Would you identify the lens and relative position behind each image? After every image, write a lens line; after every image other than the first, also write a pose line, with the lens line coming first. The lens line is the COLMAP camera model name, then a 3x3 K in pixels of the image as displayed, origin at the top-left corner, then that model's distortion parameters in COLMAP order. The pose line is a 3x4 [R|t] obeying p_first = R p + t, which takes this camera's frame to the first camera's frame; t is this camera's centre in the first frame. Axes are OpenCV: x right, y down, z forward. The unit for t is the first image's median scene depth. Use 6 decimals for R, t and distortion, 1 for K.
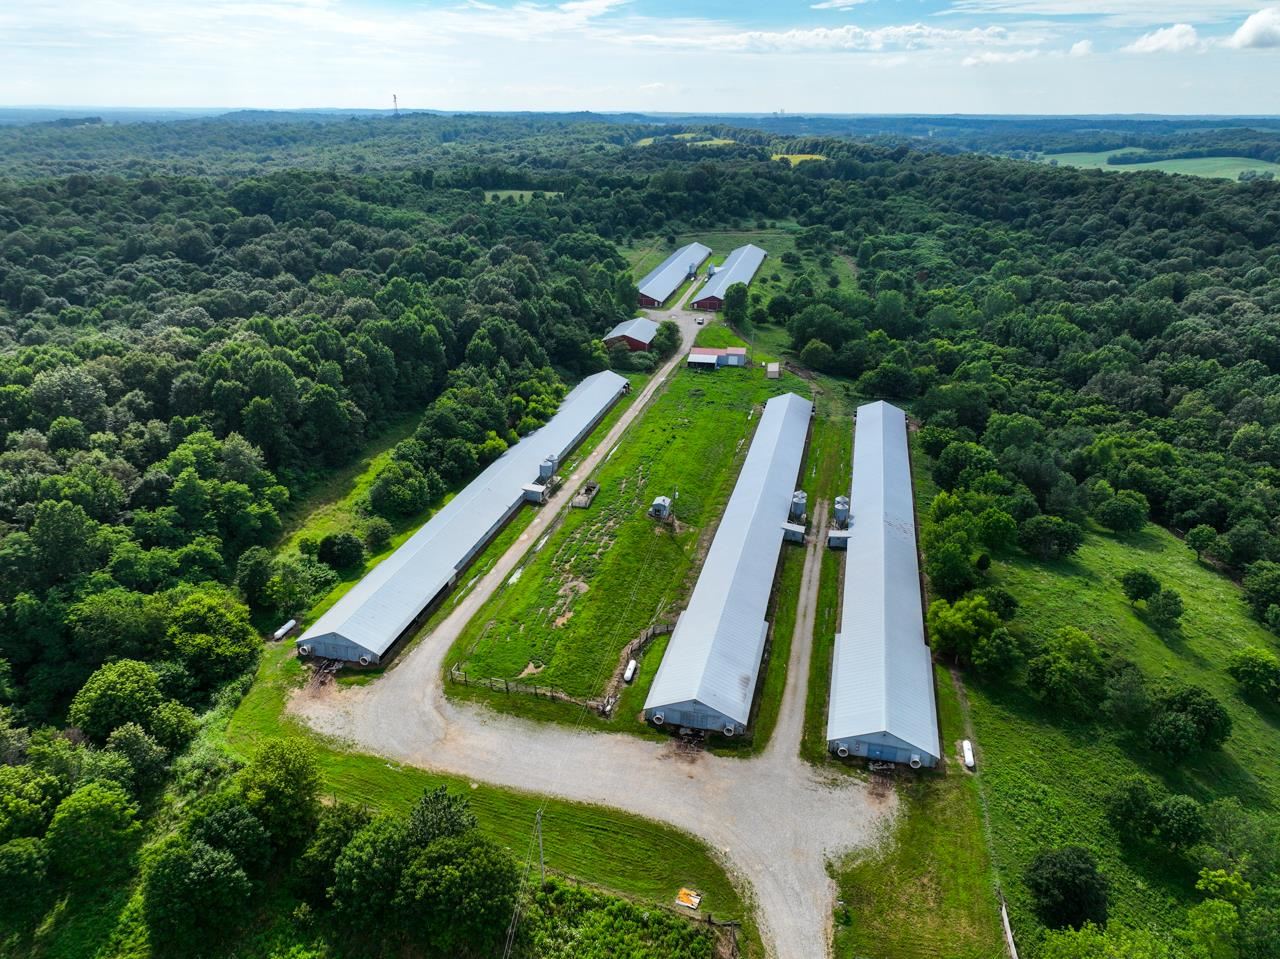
lens RADIAL K [[899.0, 0, 641.5], [0, 899.0, 479.1], [0, 0, 1]] dist [-0.005797, 0.025141]
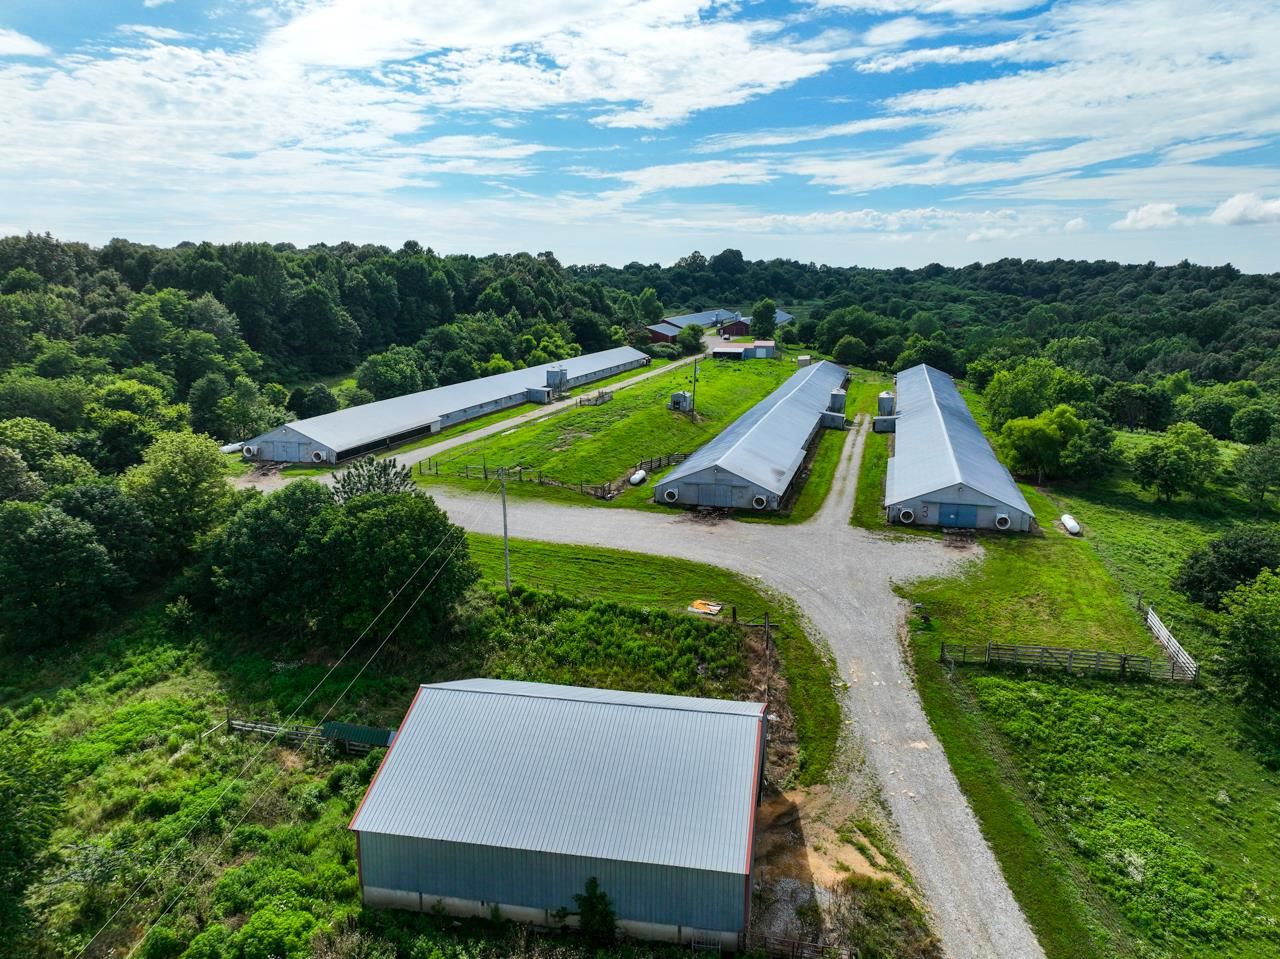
lens RADIAL K [[899.0, 0, 641.5], [0, 899.0, 479.1], [0, 0, 1]] dist [-0.005797, 0.025141]
pose [[0.999429, 0.002546, -0.033705, 0.018380], [-0.008476, 0.984179, -0.176973, 0.366425], [0.032721, 0.177157, 0.983638, 0.197315]]
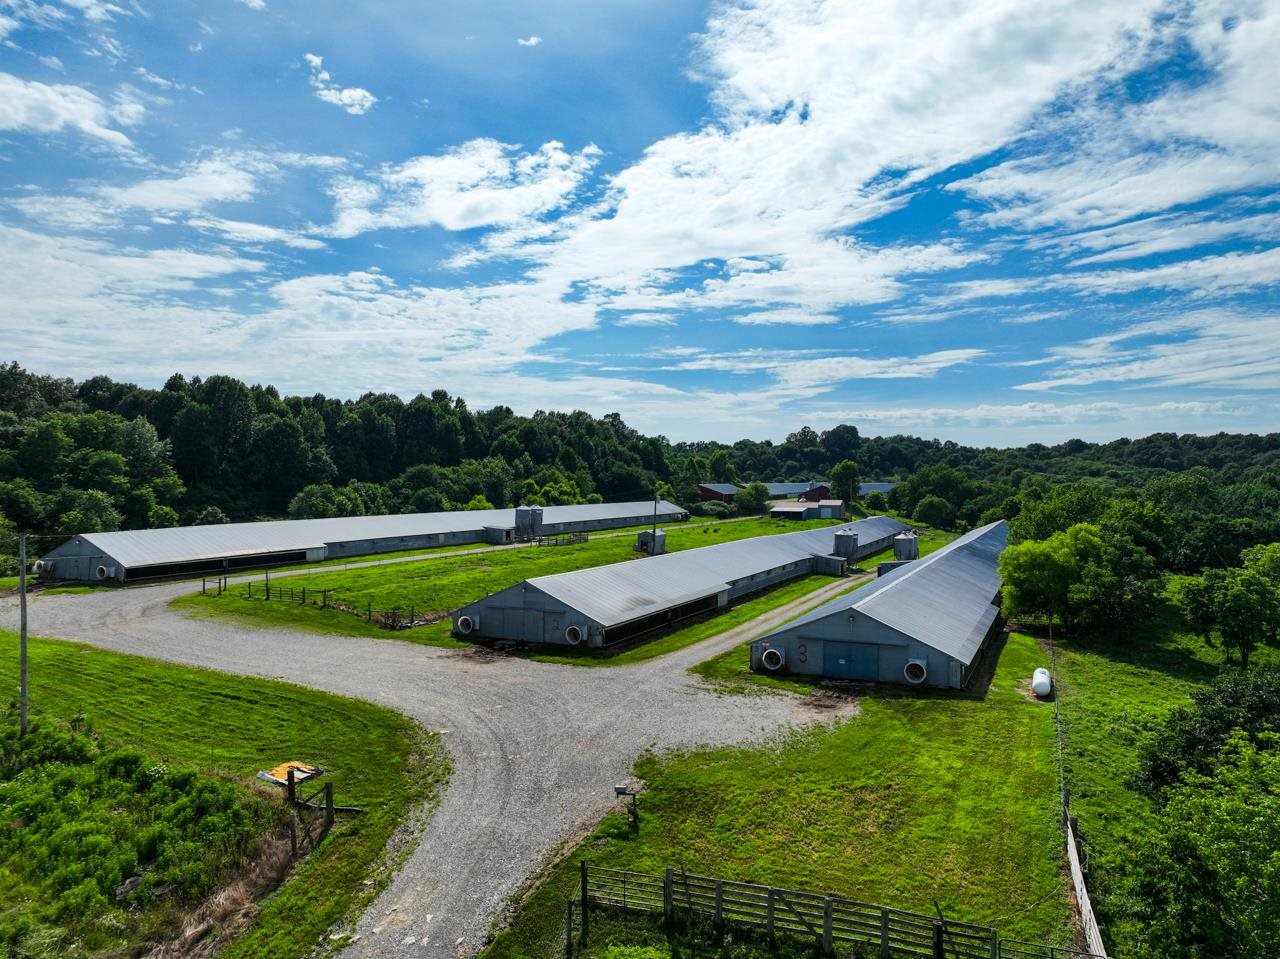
lens RADIAL K [[899.0, 0, 641.5], [0, 899.0, 479.1], [0, 0, 1]] dist [-0.005797, 0.025141]
pose [[0.979130, -0.003659, -0.203200, 0.226946], [-0.074094, 0.924595, -0.373676, 0.359880], [0.189245, 0.380933, 0.905028, 0.436213]]
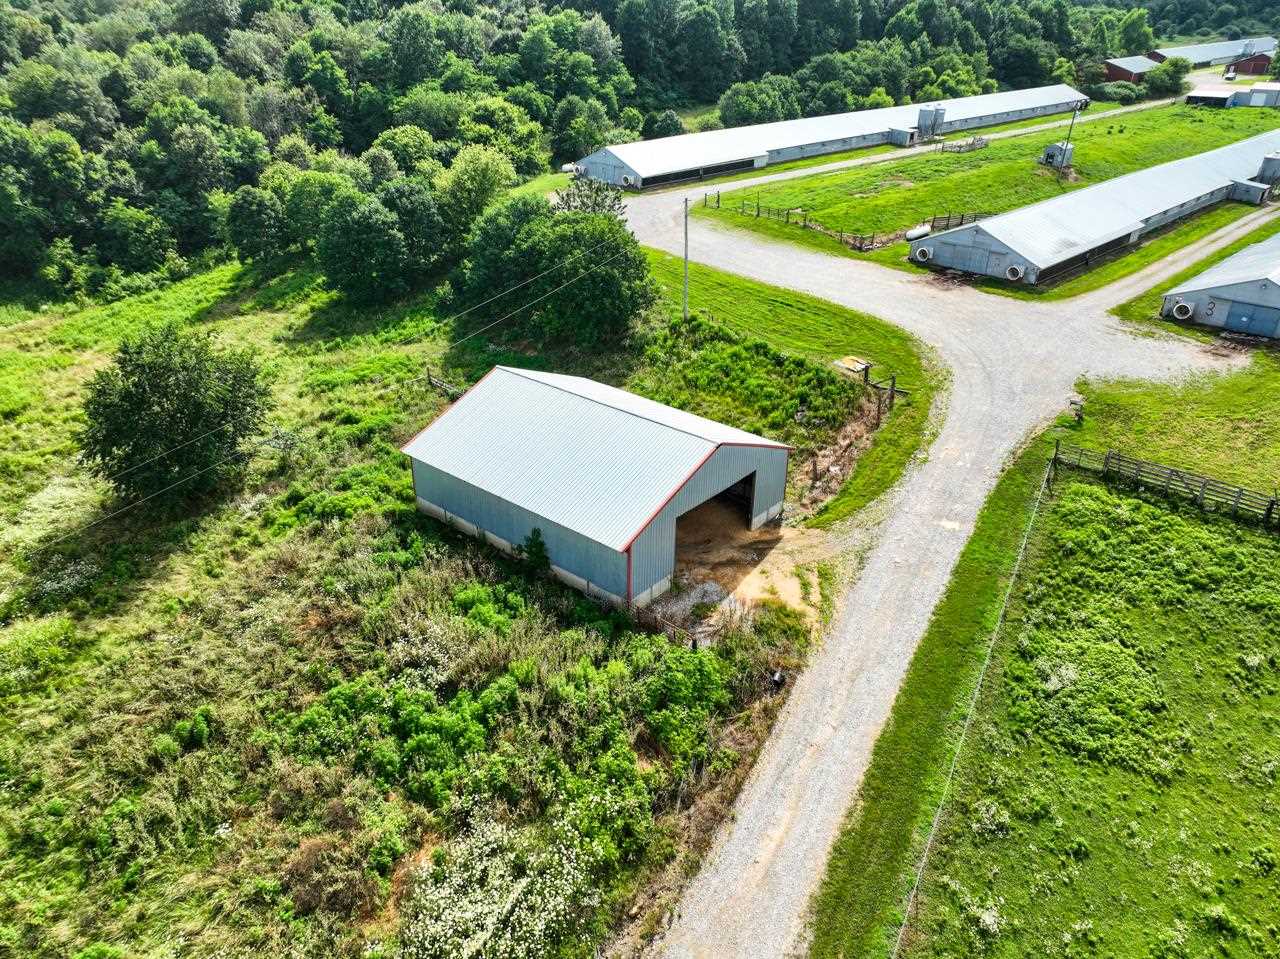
lens RADIAL K [[899.0, 0, 641.5], [0, 899.0, 479.1], [0, 0, 1]] dist [-0.005797, 0.025141]
pose [[0.852268, 0.240660, -0.464460, 0.197972], [-0.196275, 0.970136, 0.142519, 0.361741], [0.484888, -0.030302, 0.874051, 0.206104]]
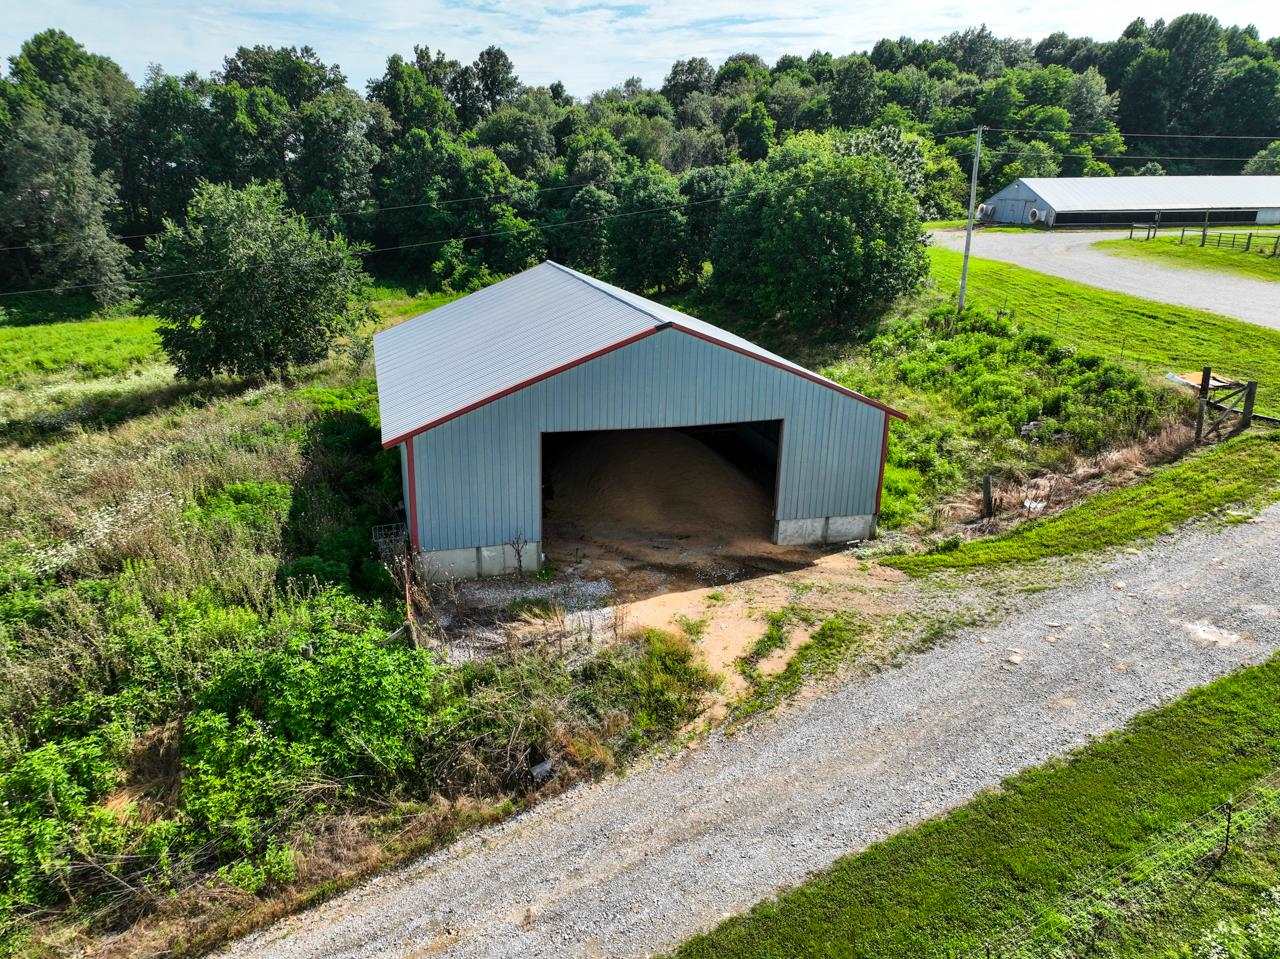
lens RADIAL K [[899.0, 0, 641.5], [0, 899.0, 479.1], [0, 0, 1]] dist [-0.005797, 0.025141]
pose [[0.418068, 0.290282, -0.860788, 0.225909], [-0.349937, 0.925905, 0.142284, 0.398952], [0.838310, 0.241737, 0.488671, 0.450478]]
